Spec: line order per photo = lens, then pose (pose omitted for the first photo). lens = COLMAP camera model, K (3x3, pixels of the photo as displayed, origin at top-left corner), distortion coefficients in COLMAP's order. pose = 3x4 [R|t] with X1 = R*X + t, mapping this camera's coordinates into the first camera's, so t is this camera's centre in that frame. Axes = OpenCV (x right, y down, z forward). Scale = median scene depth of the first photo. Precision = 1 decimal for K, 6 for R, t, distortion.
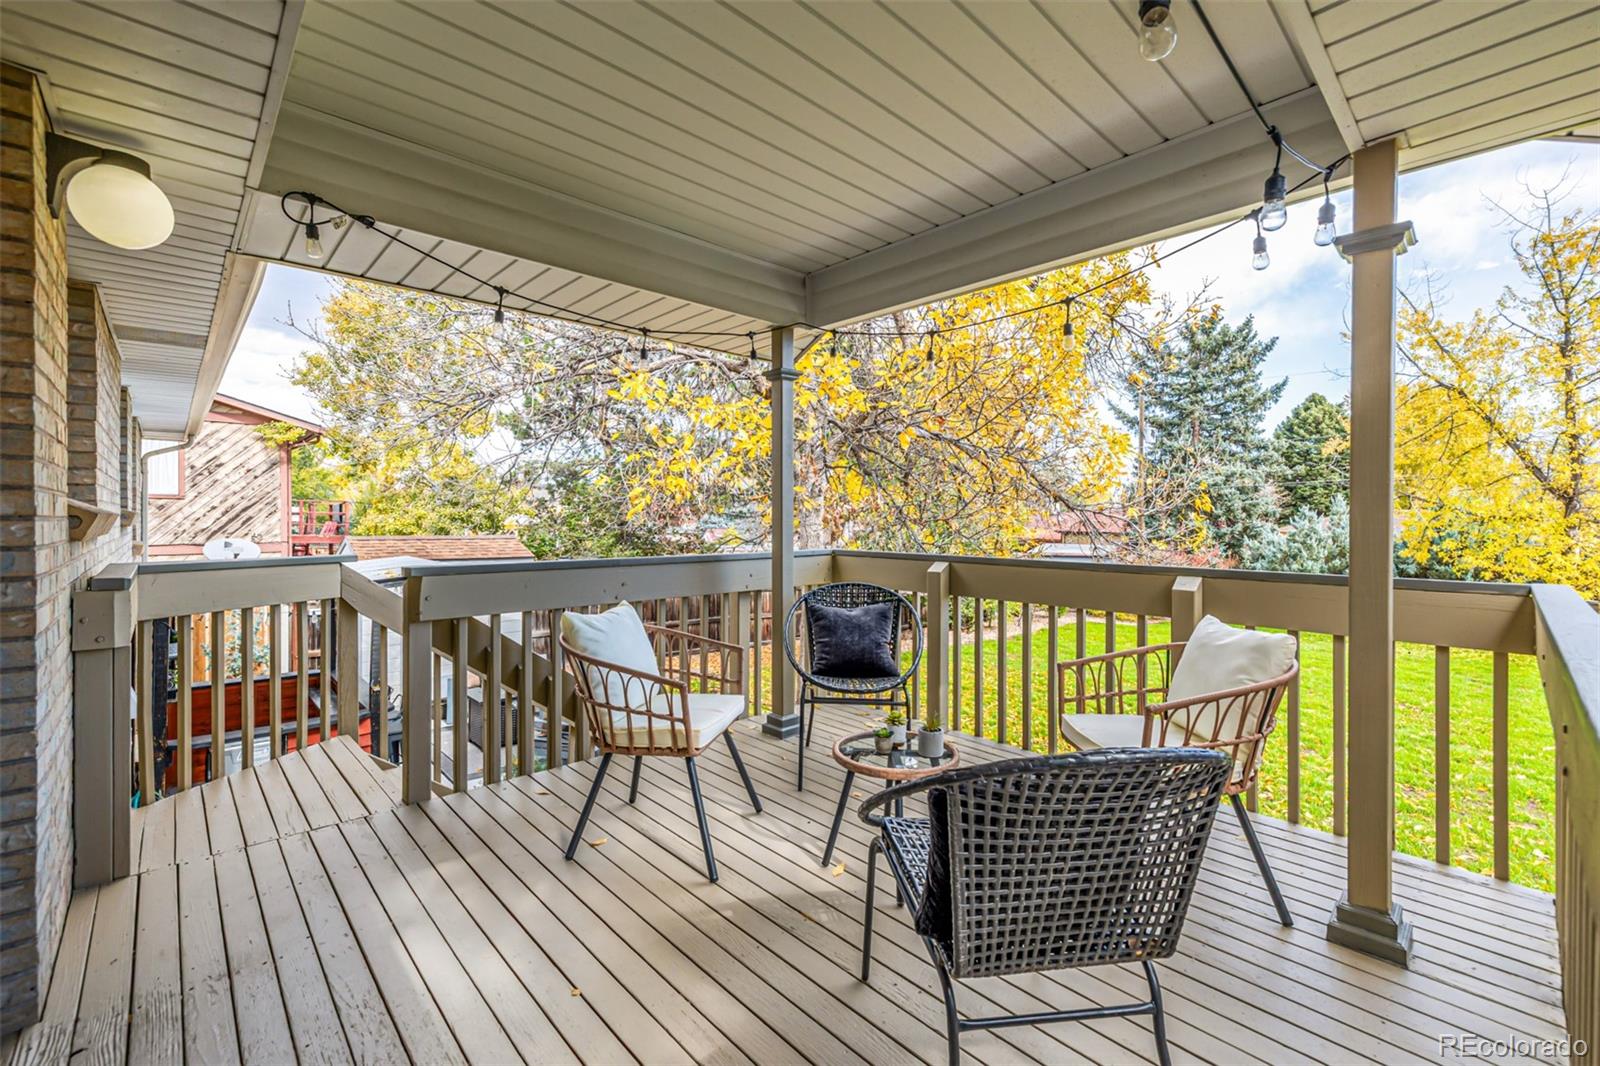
lens RADIAL K [[681.0, 0, 790.9], [0, 681.0, 518.4], [0, 0, 1]] dist [-0.002333, -0.000234]
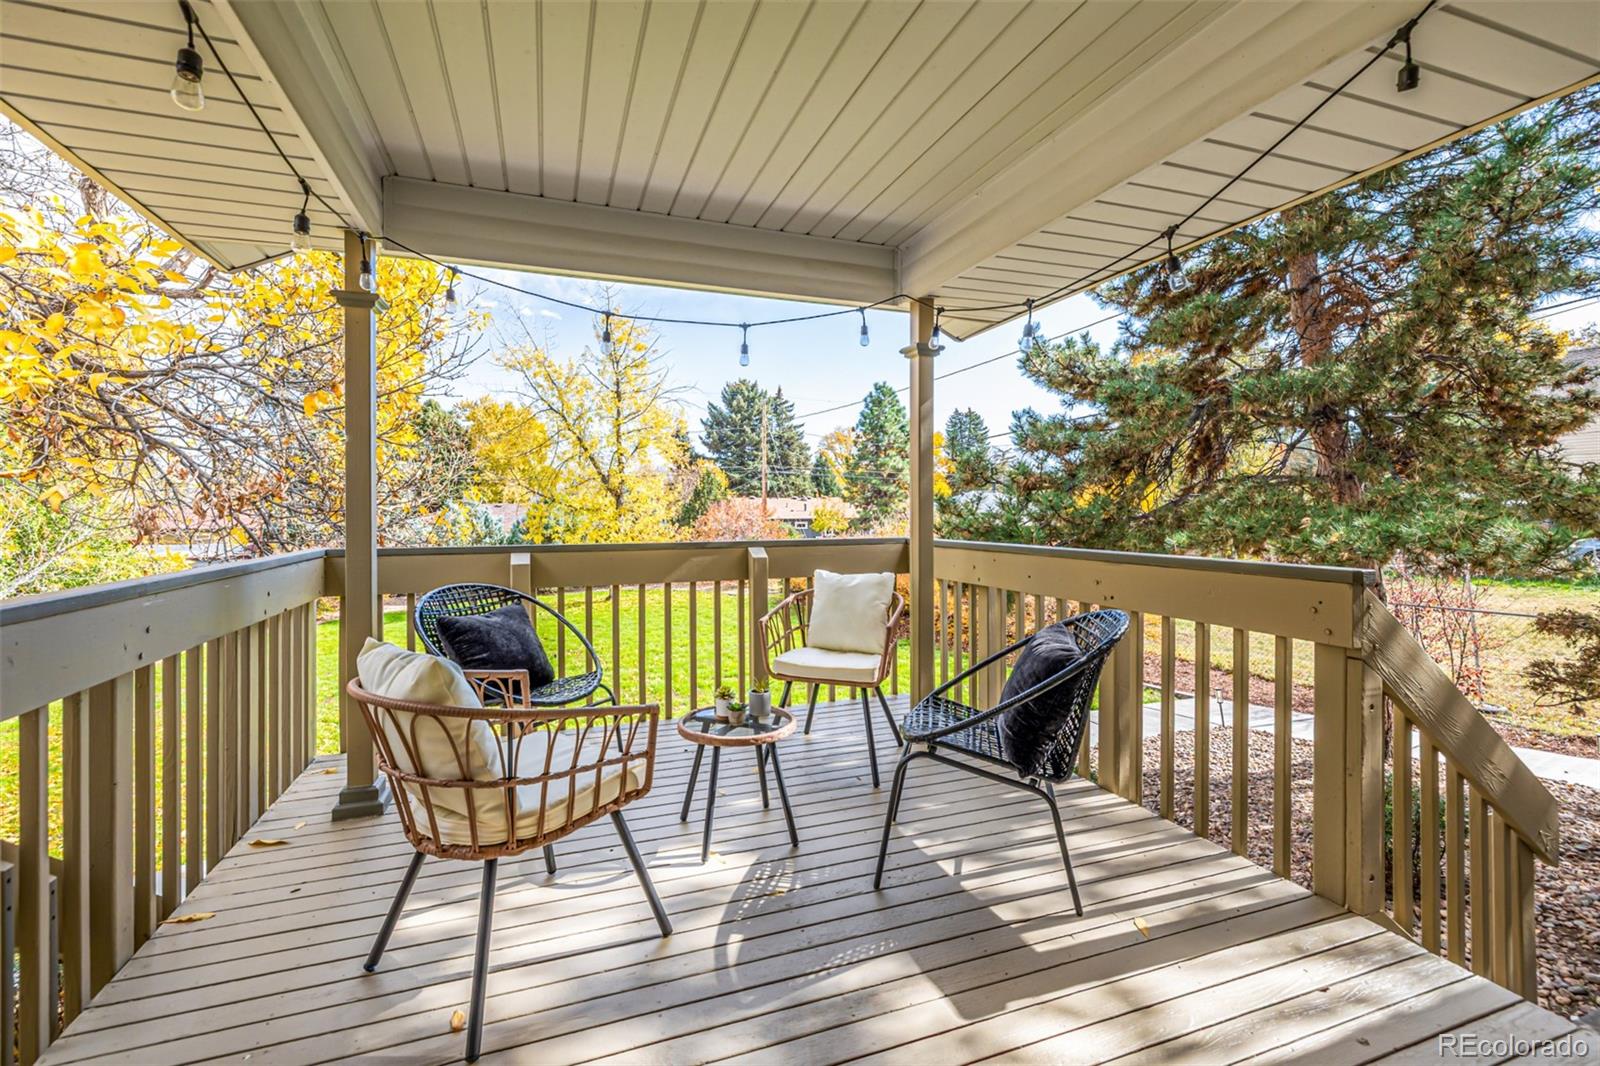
lens RADIAL K [[681.0, 0, 790.9], [0, 681.0, 518.4], [0, 0, 1]] dist [-0.002333, -0.000234]
pose [[0.375258, -0.015803, 0.926786, -0.116448], [0.006239, 0.999875, 0.014523, 0.001616], [-0.926899, 0.000332, 0.375310, 0.077053]]
